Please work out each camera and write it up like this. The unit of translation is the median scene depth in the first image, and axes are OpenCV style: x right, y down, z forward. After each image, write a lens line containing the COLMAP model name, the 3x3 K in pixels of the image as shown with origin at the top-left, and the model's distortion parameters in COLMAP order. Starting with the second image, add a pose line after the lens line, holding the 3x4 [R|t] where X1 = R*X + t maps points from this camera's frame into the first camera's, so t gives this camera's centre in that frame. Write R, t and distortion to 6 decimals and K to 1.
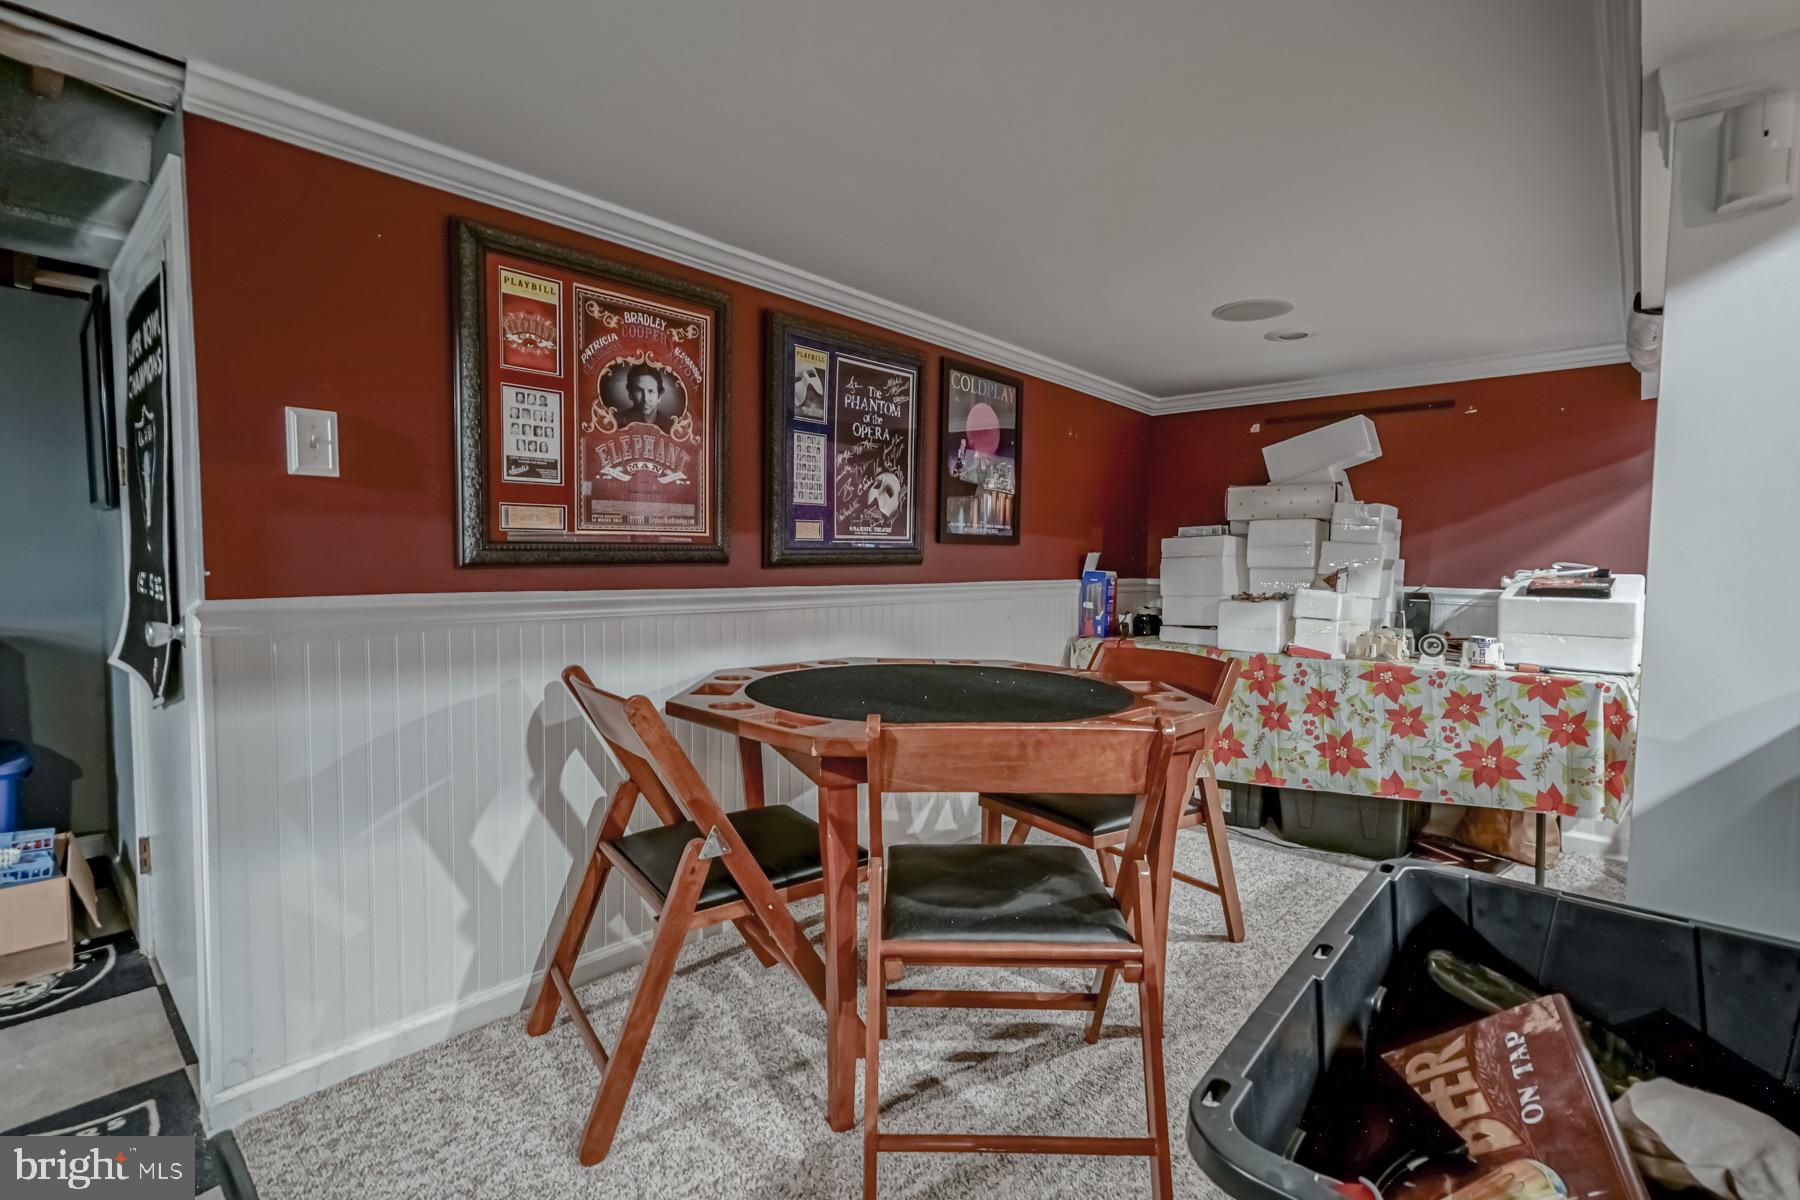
lens RADIAL K [[835.6, 0, 886.2], [0, 835.6, 598.9], [0, 0, 1]] dist [-0.001379, 0.000063]
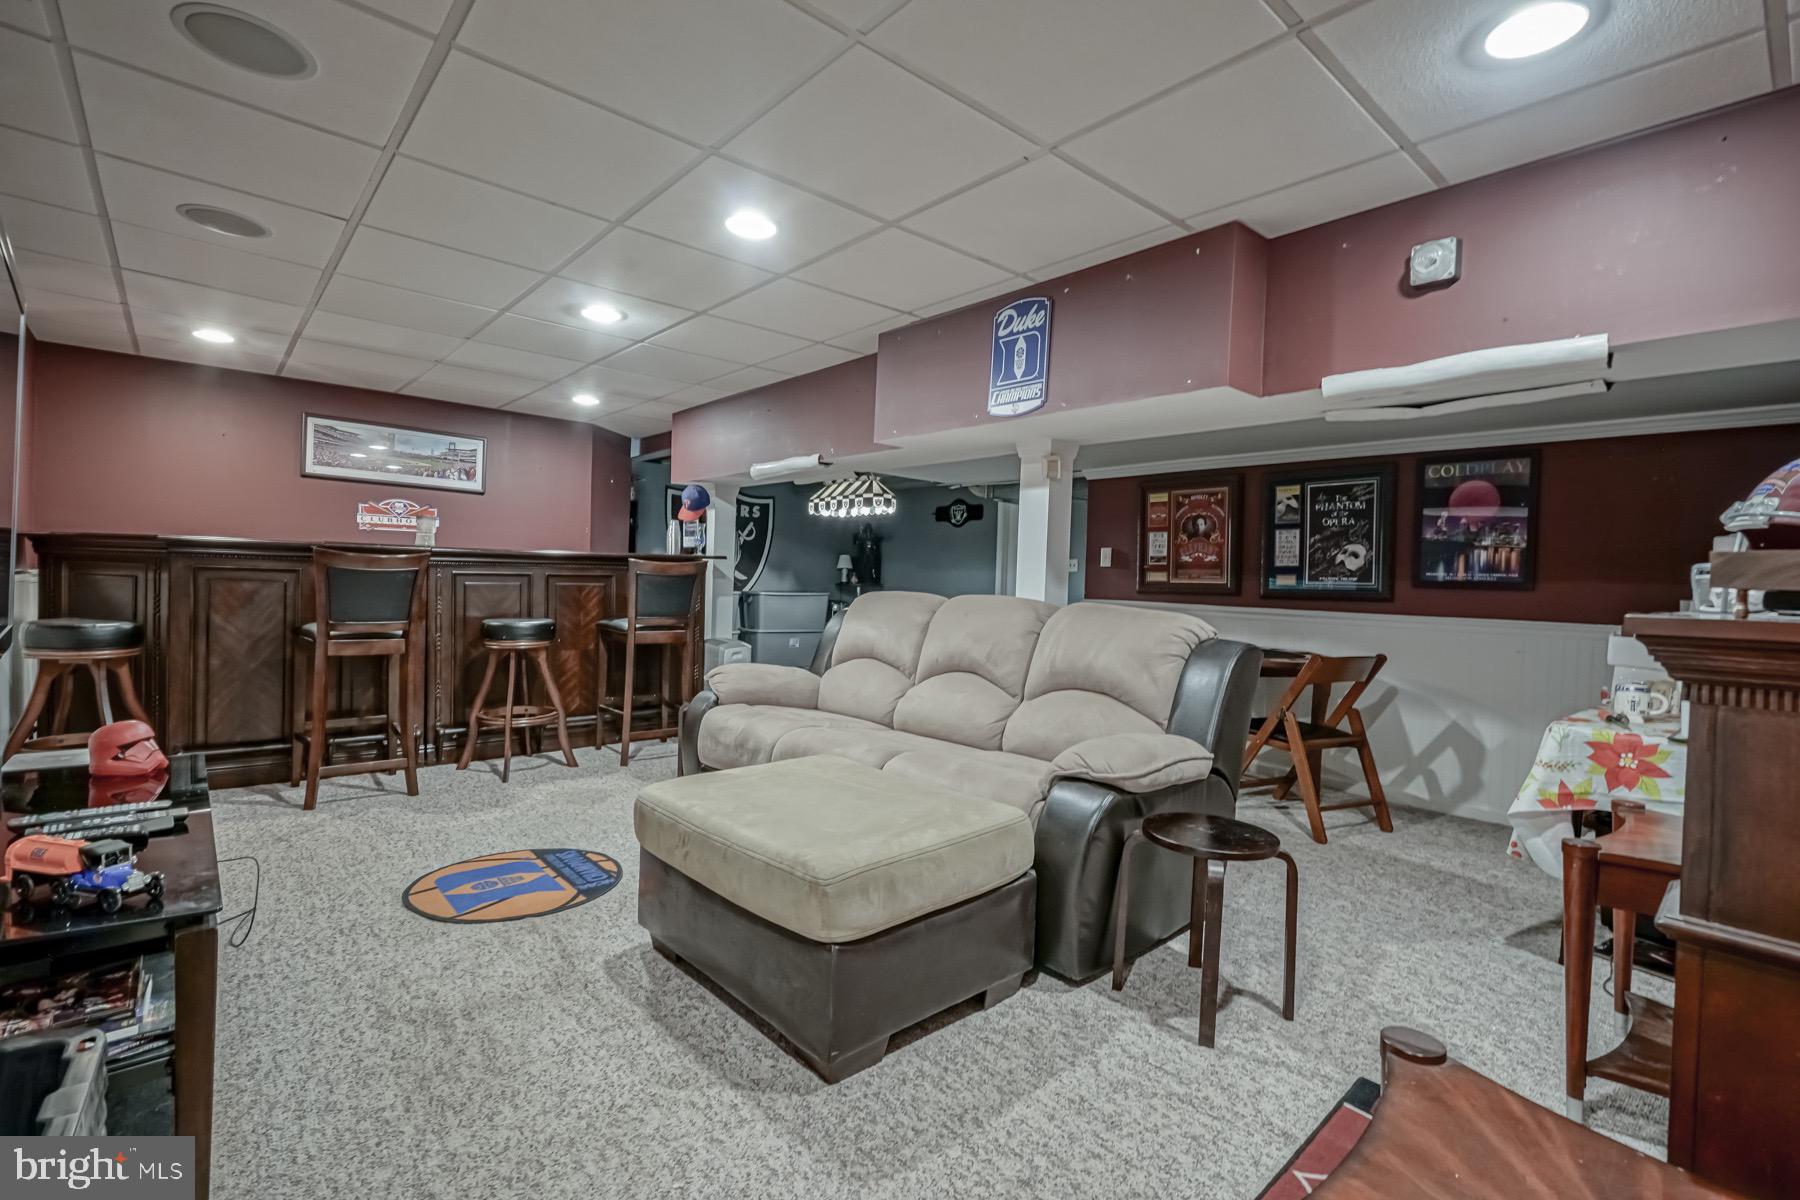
lens RADIAL K [[835.6, 0, 886.2], [0, 835.6, 598.9], [0, 0, 1]] dist [-0.001379, 0.000063]
pose [[-0.139170, 0.006674, -0.990246, 1.923251], [-0.084884, 0.996216, 0.018644, 0.003160], [0.986624, 0.086651, -0.138077, 0.369149]]
